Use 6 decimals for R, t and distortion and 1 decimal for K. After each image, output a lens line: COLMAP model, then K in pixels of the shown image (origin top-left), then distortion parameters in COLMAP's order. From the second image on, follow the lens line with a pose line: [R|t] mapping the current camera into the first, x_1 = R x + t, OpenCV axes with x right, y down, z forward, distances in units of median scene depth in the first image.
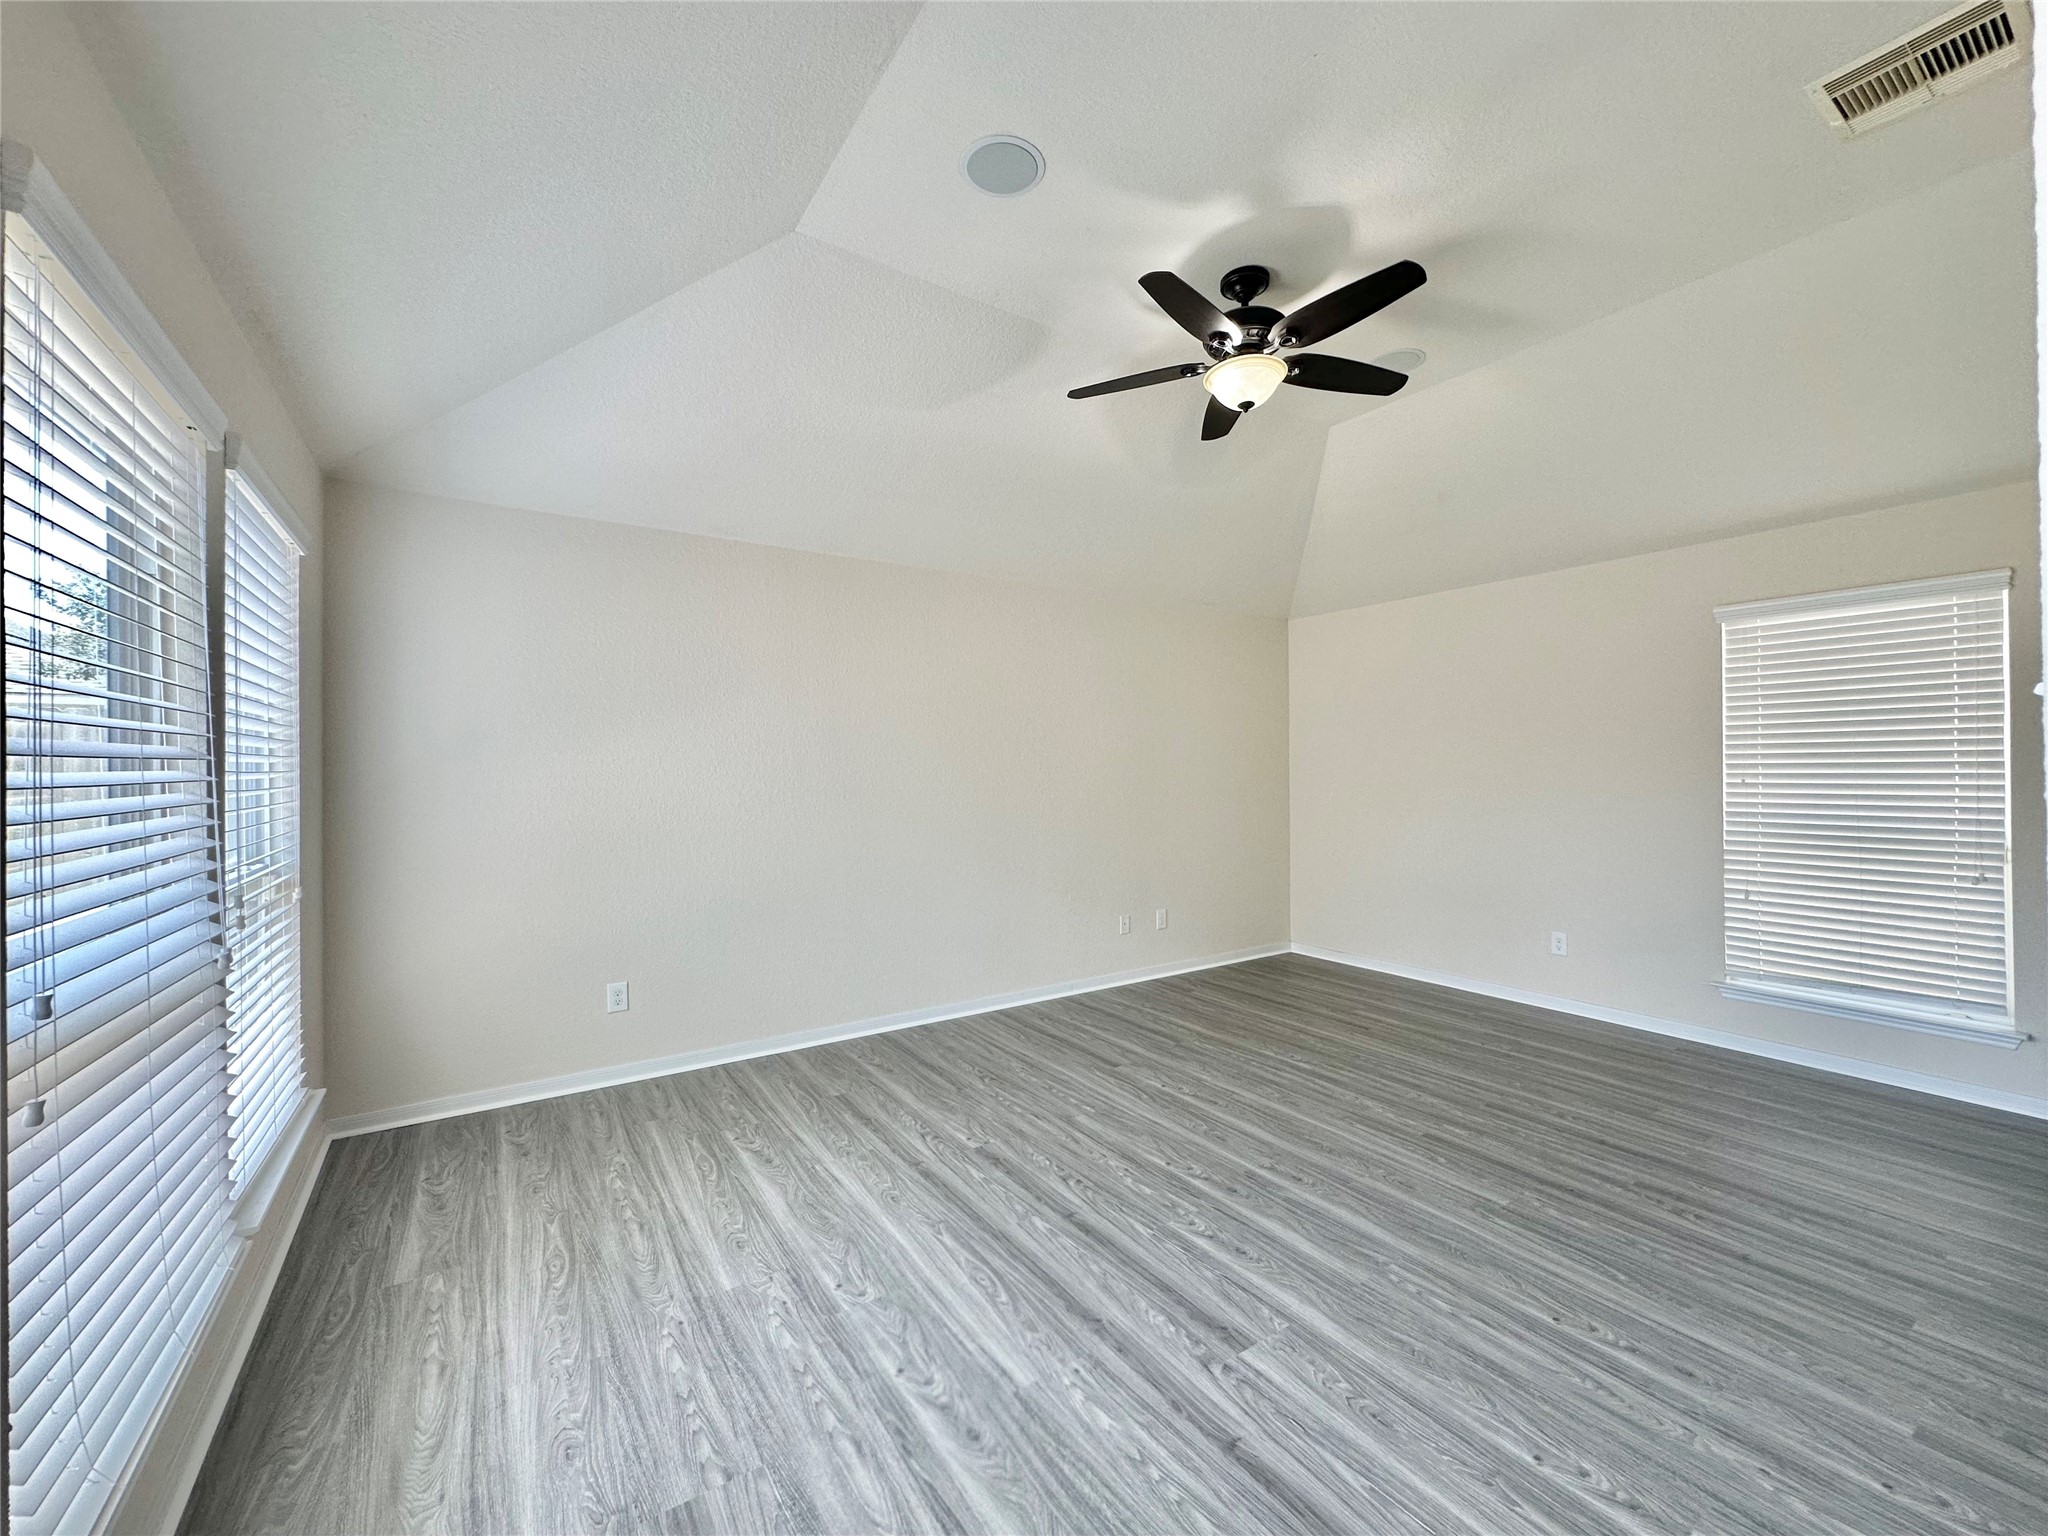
lens RADIAL K [[815.4, 0, 1024.0], [0, 815.4, 768.0], [0, 0, 1]] dist [0.000557, 0.000051]
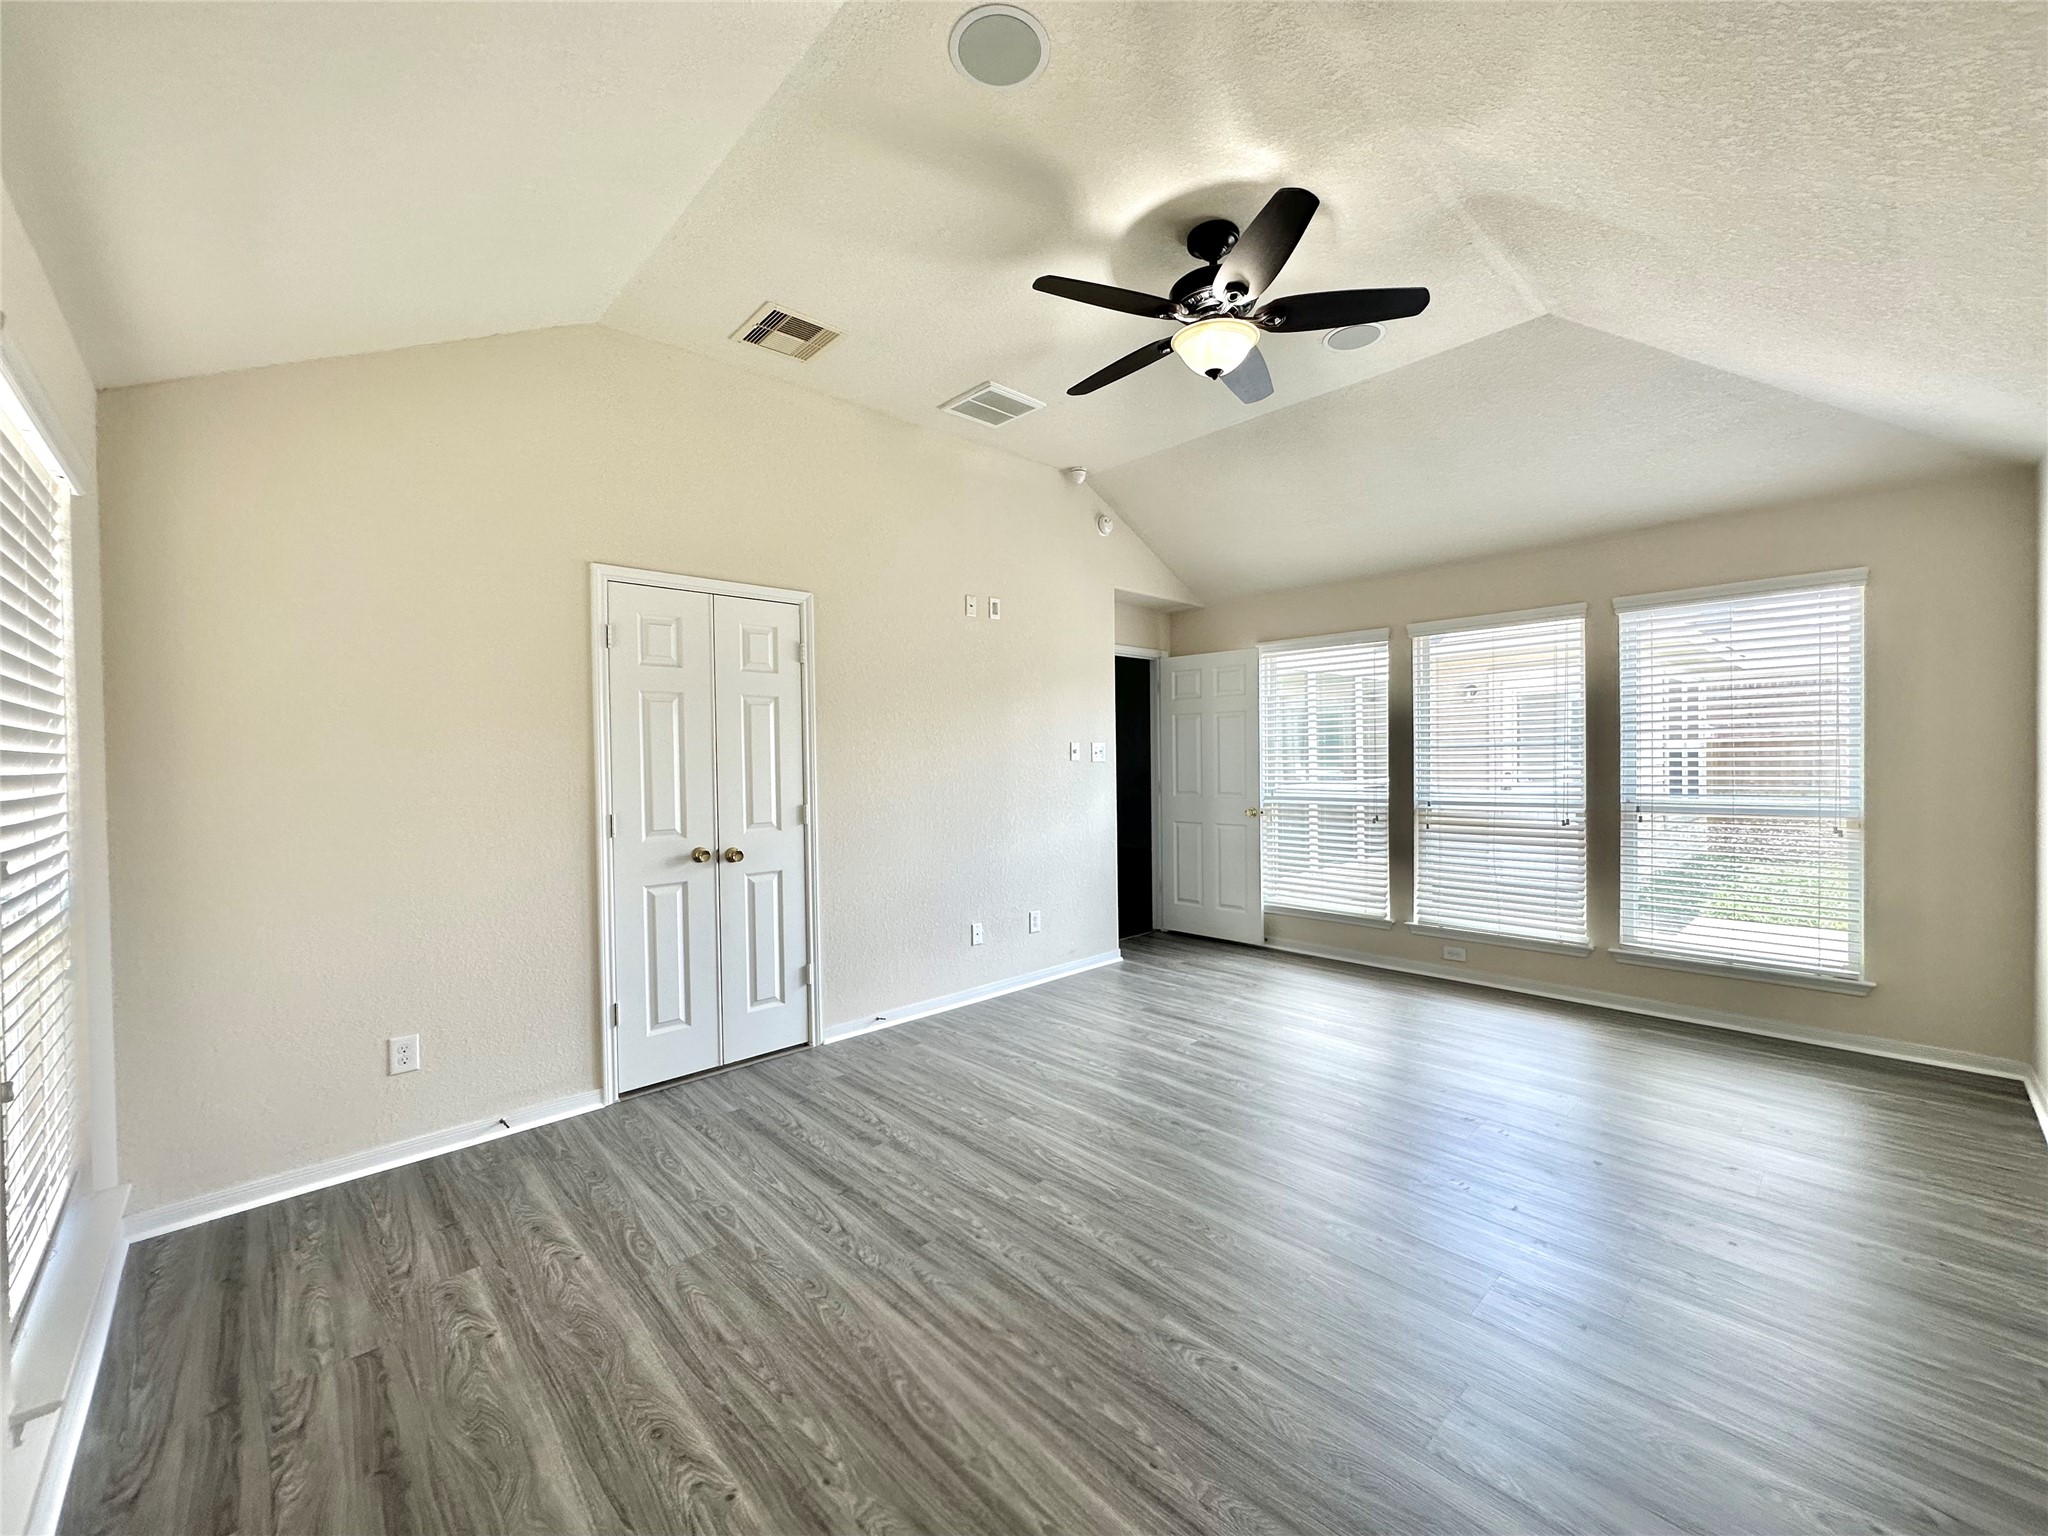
lens RADIAL K [[815.4, 0, 1024.0], [0, 815.4, 768.0], [0, 0, 1]] dist [0.000557, 0.000051]
pose [[-0.985832, 0.022669, -0.166195, 0.735712], [0.020370, 0.999672, 0.015526, -0.006996], [0.166492, 0.011921, -0.985971, 2.125865]]
